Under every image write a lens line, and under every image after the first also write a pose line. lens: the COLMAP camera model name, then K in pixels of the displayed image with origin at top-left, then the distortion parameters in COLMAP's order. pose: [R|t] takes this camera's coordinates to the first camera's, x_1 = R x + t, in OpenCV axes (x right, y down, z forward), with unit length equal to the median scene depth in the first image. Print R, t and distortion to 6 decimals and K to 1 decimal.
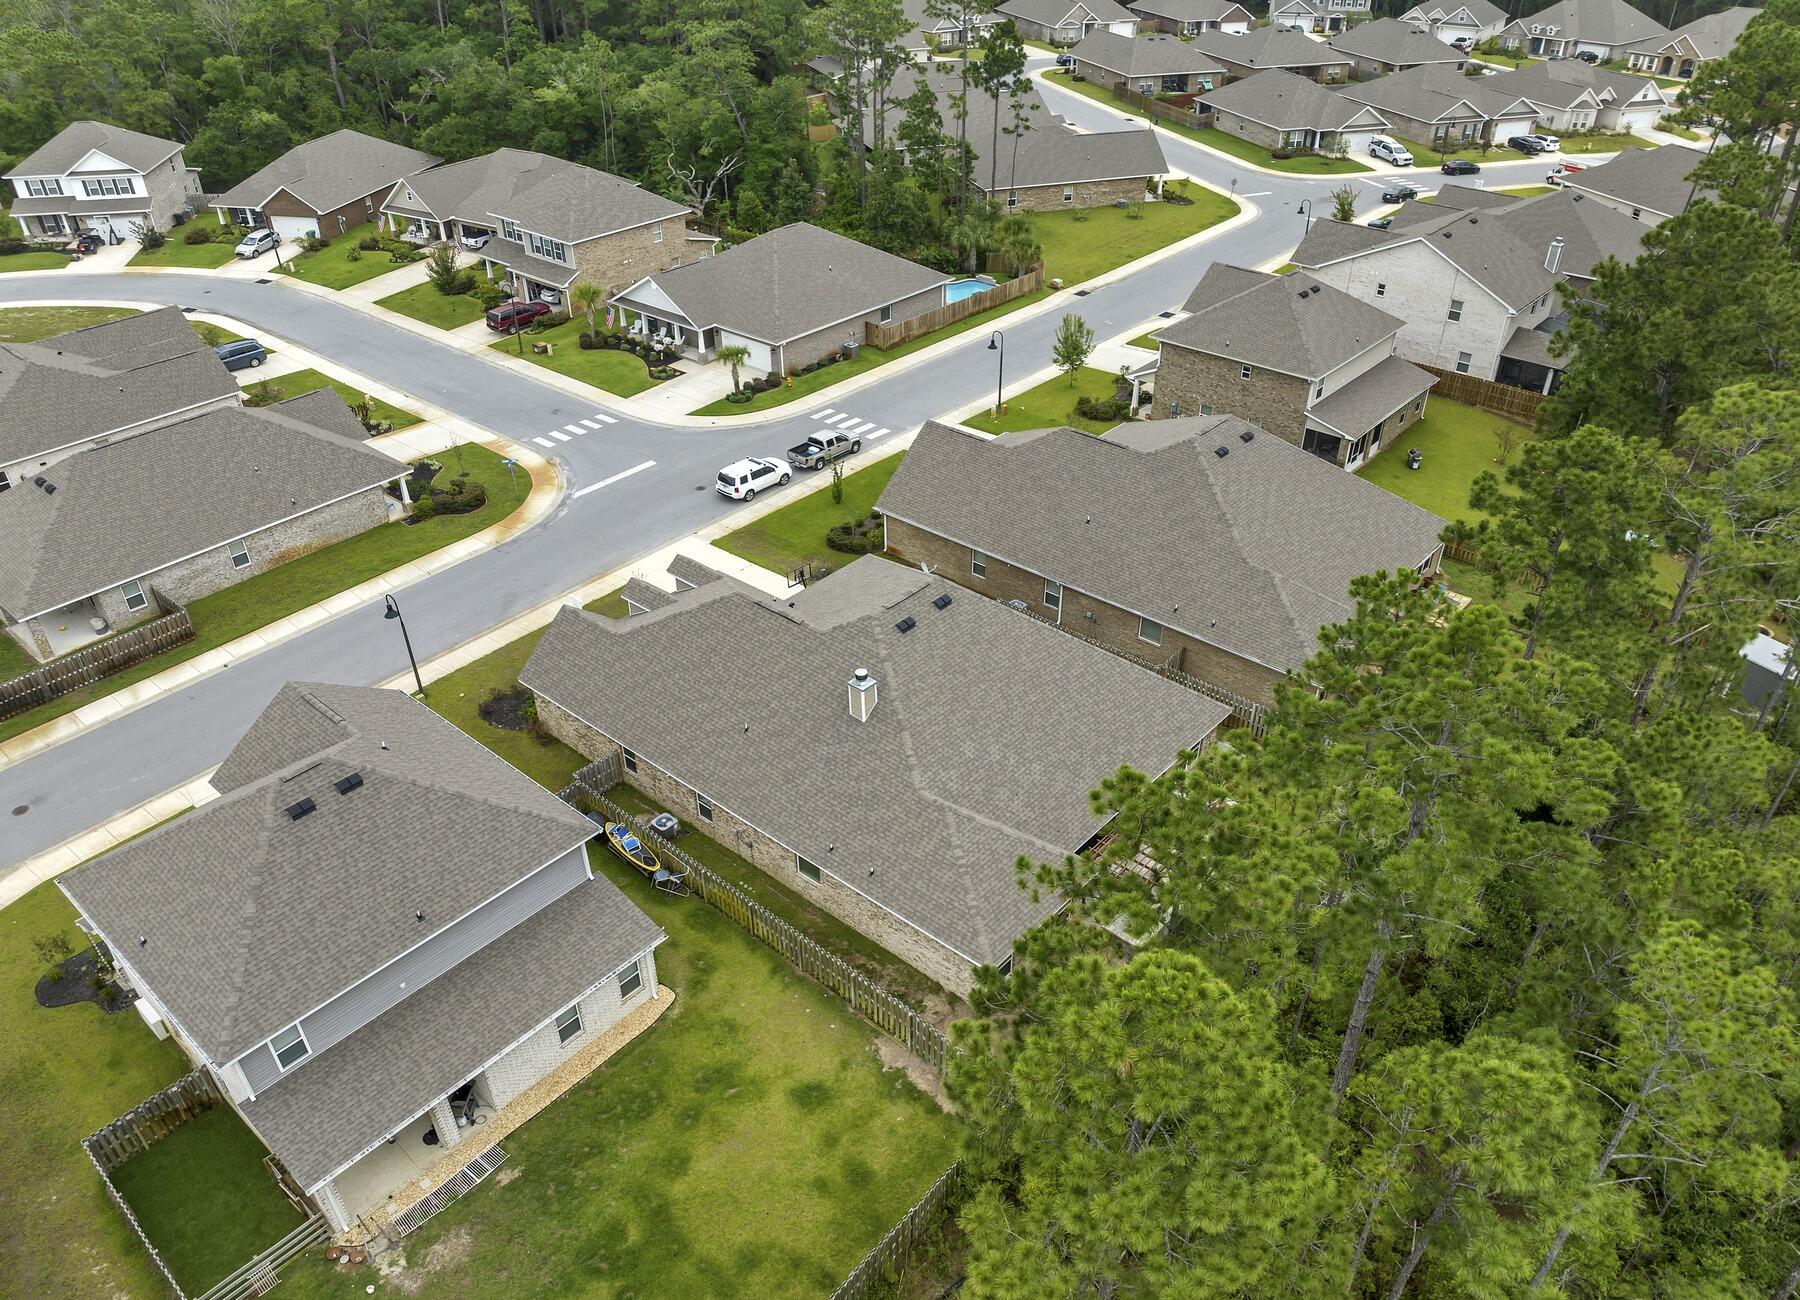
lens RADIAL K [[1291.2, 0, 899.5], [0, 1291.2, 679.0], [0, 0, 1]] dist [-0.034010, -0.005542]
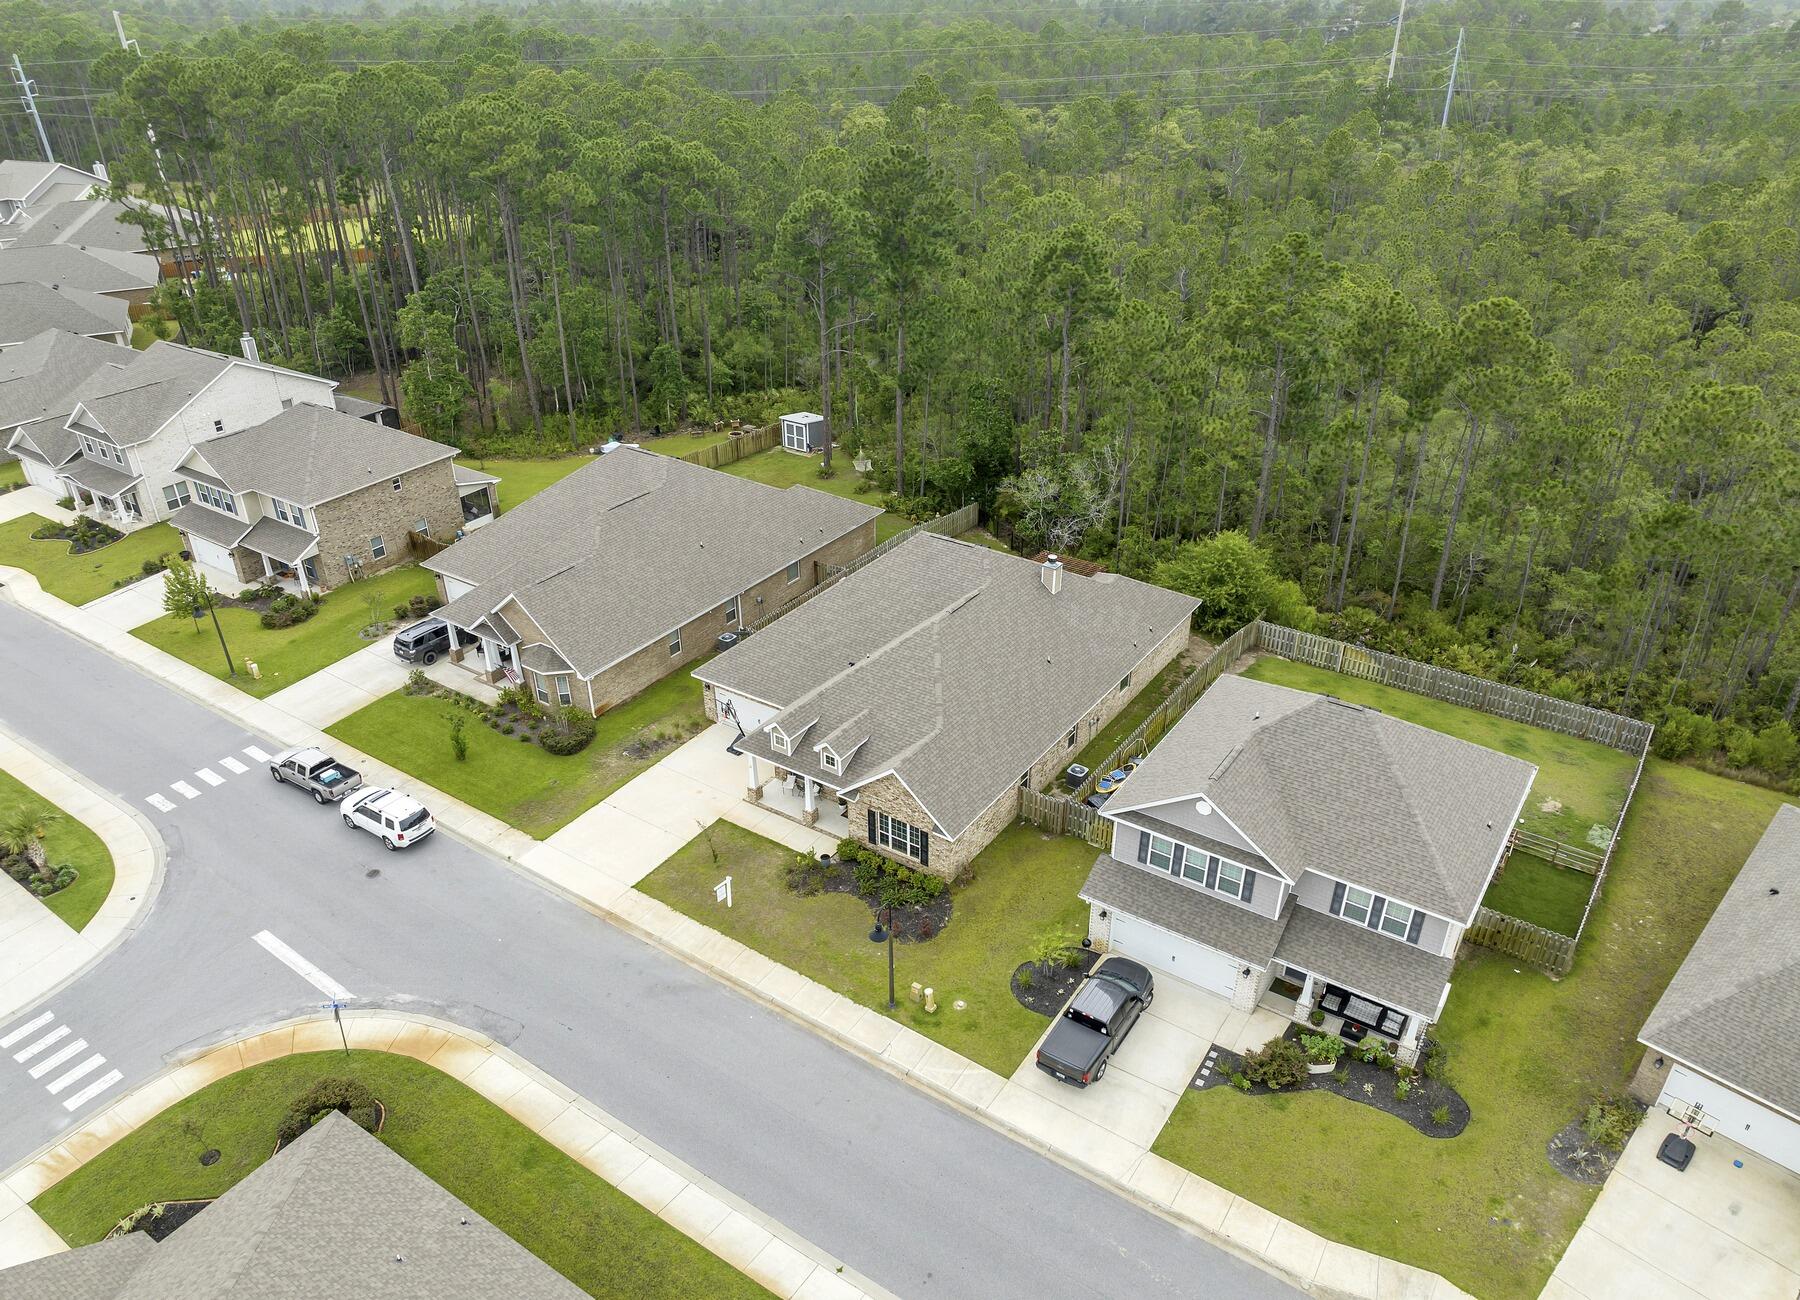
lens RADIAL K [[1249.1, 0, 901.2], [0, 1249.1, 701.1], [0, 0, 1]] dist [-0.031397, -0.007420]
pose [[-0.129349, -0.500625, 0.855946, -0.671243], [0.571138, 0.668022, 0.477021, -0.341392], [-0.810599, 0.550565, 0.199518, 0.536189]]
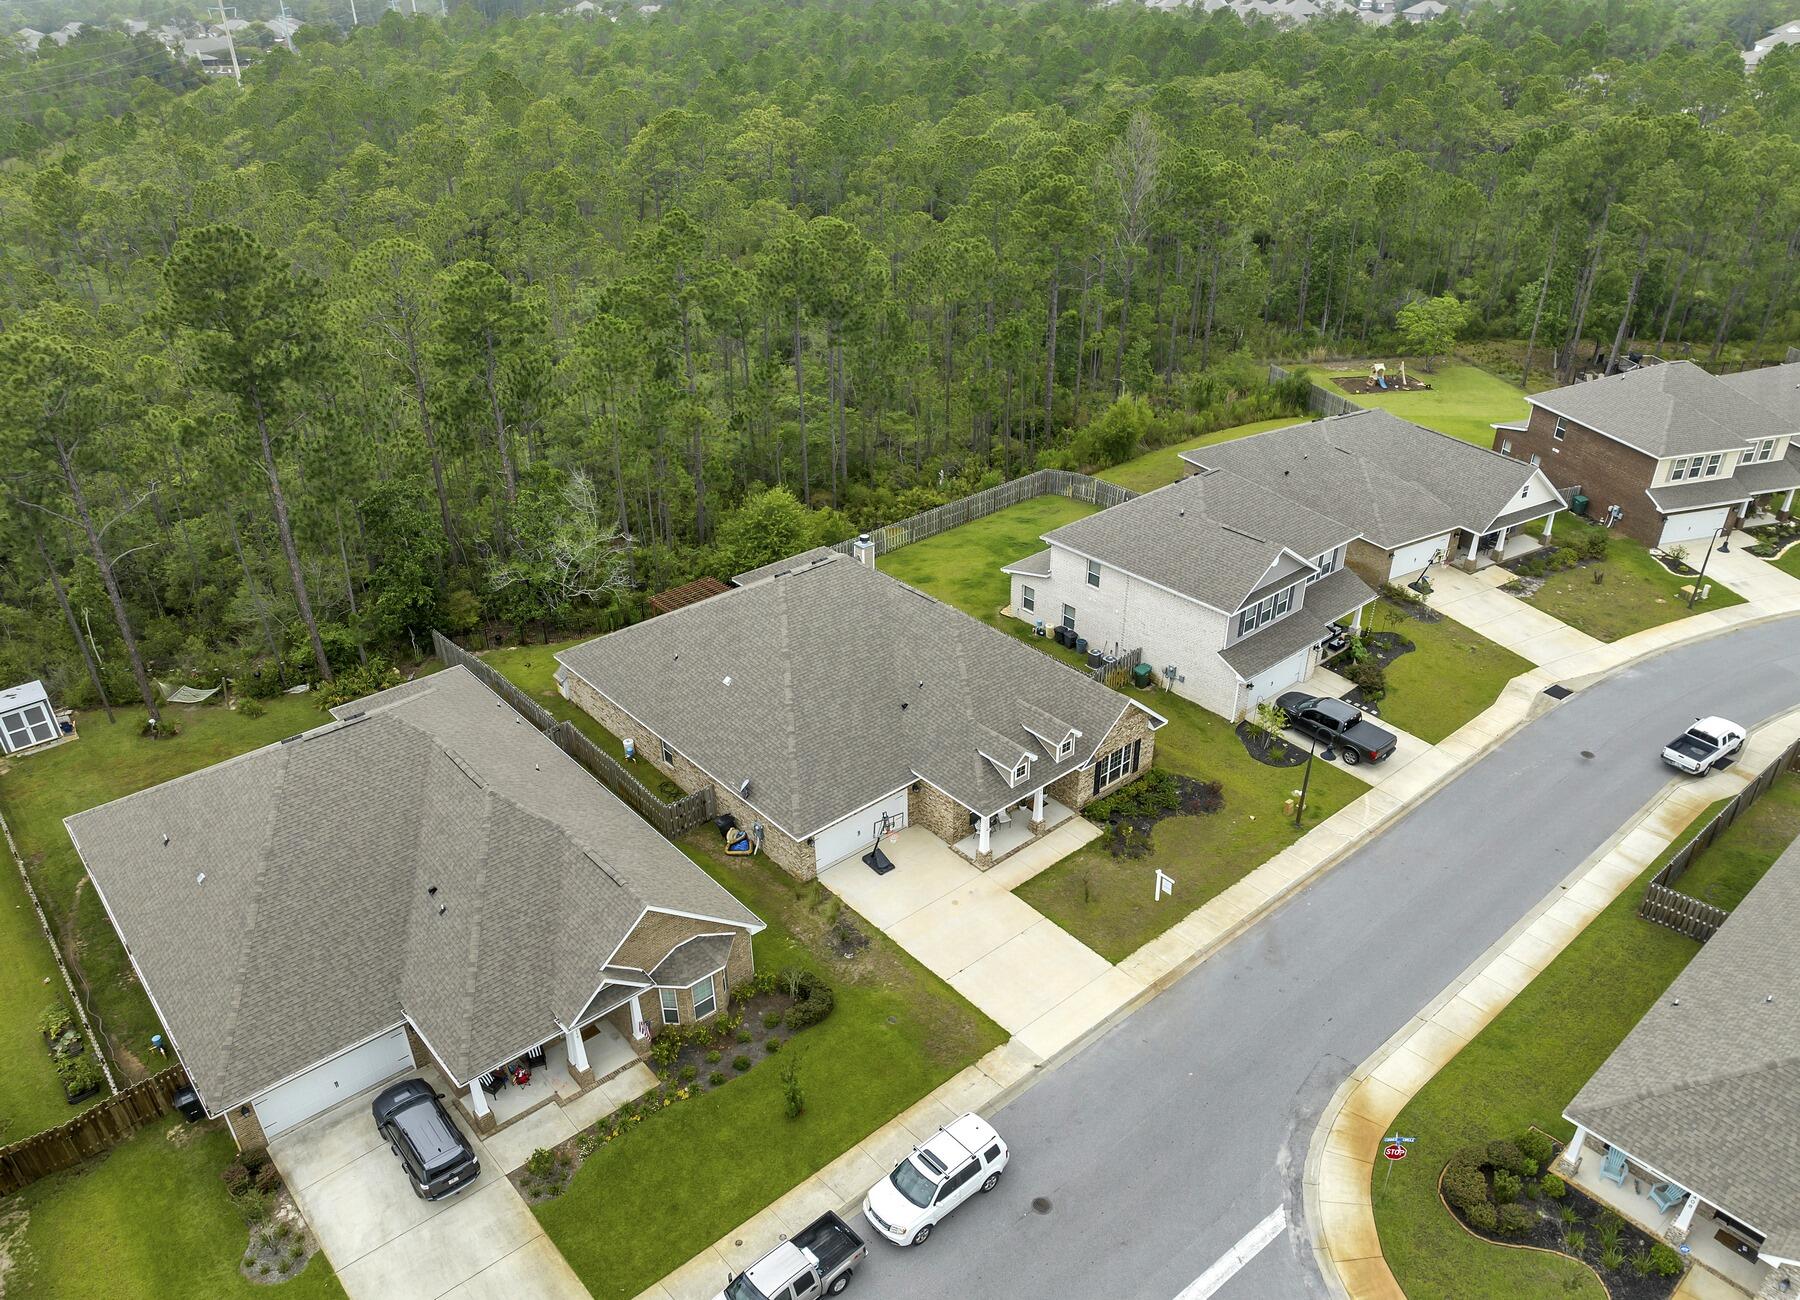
lens RADIAL K [[1291.2, 0, 899.5], [0, 1291.2, 679.0], [0, 0, 1]] dist [-0.034010, -0.005542]
pose [[-0.991769, -0.042512, 0.120779, -0.138354], [0.091082, 0.428742, 0.898824, -0.645915], [-0.089994, 0.902426, -0.421341, 0.955923]]
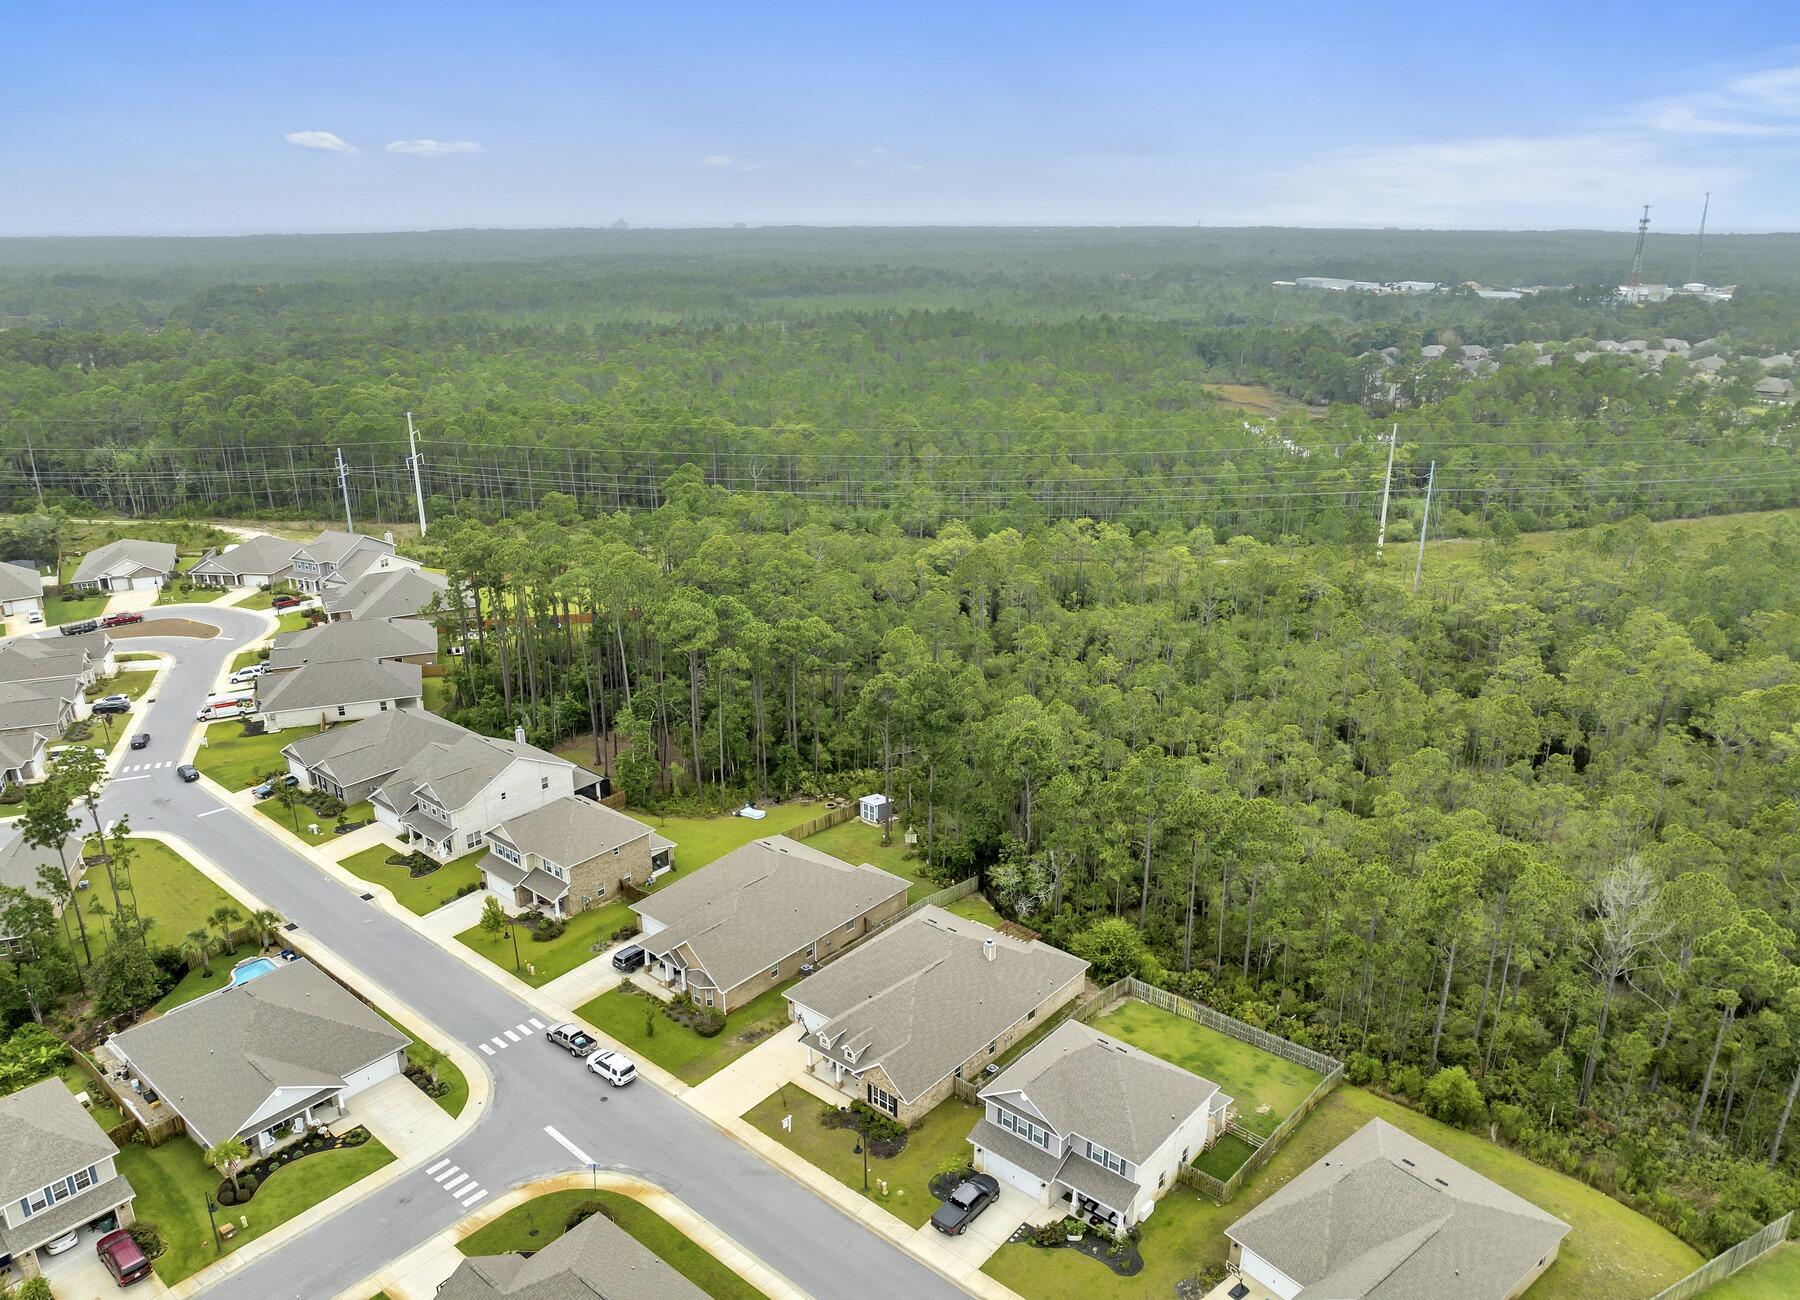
lens RADIAL K [[1291.2, 0, 899.5], [0, 1291.2, 679.0], [0, 0, 1]] dist [-0.034010, -0.005542]
pose [[-0.017152, -0.325624, 0.945344, -1.170474], [0.571961, 0.772310, 0.276400, -0.620856], [-0.820101, 0.545441, 0.172997, 0.267751]]
